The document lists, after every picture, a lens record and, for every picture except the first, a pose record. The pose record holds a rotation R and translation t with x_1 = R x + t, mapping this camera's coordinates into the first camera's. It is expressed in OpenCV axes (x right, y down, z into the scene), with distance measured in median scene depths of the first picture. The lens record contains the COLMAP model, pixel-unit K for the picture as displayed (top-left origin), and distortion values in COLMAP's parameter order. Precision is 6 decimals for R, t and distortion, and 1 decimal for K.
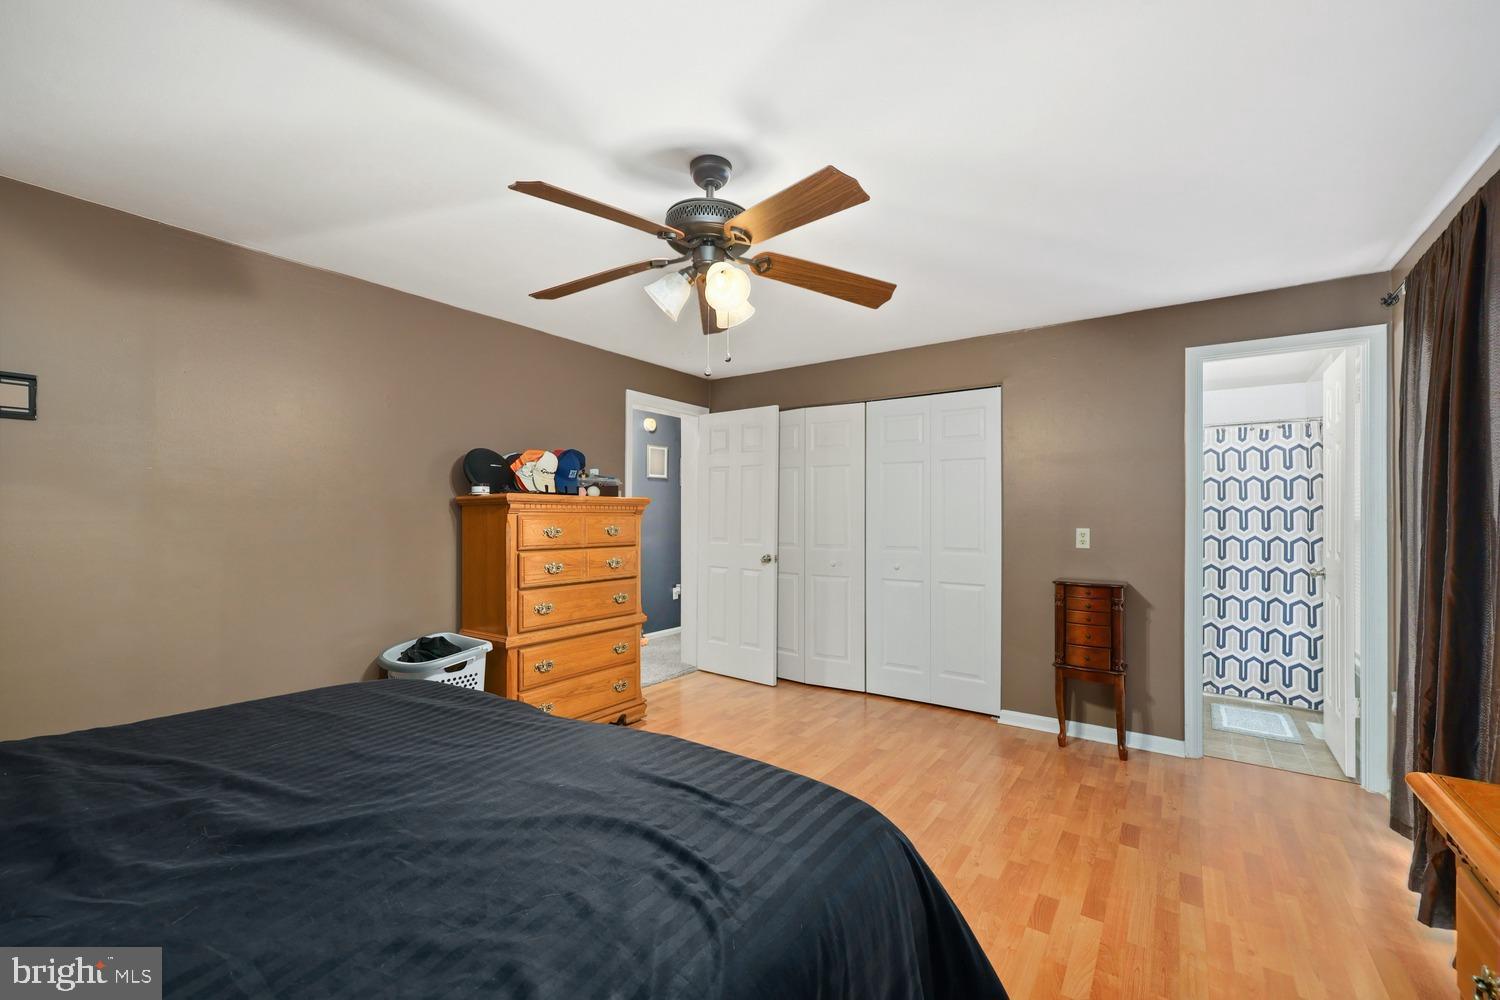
lens RADIAL K [[613.6, 0, 744.5], [0, 613.6, 515.4], [0, 0, 1]] dist [0.001296, -0.000143]
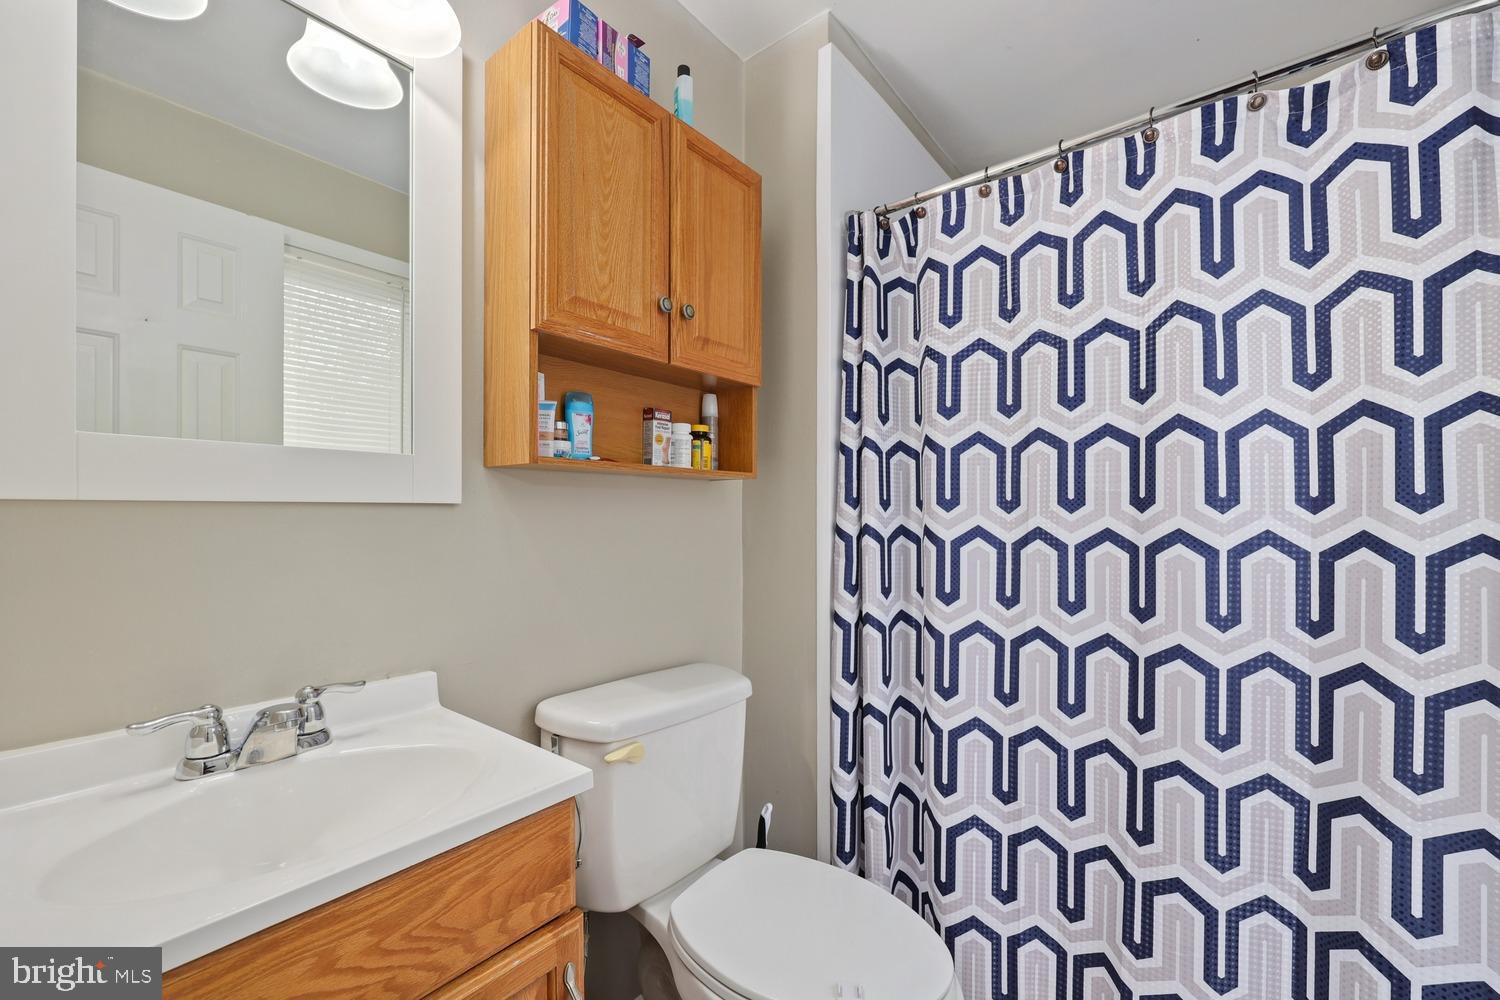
lens RADIAL K [[613.6, 0, 743.3], [0, 613.6, 509.9], [0, 0, 1]] dist [0.001296, -0.000143]
pose [[0.997281, -0.001354, -0.073675, 0.637970], [0.001499, 0.999997, 0.001908, 0.023950], [0.073672, -0.002013, 0.997280, 0.736873]]
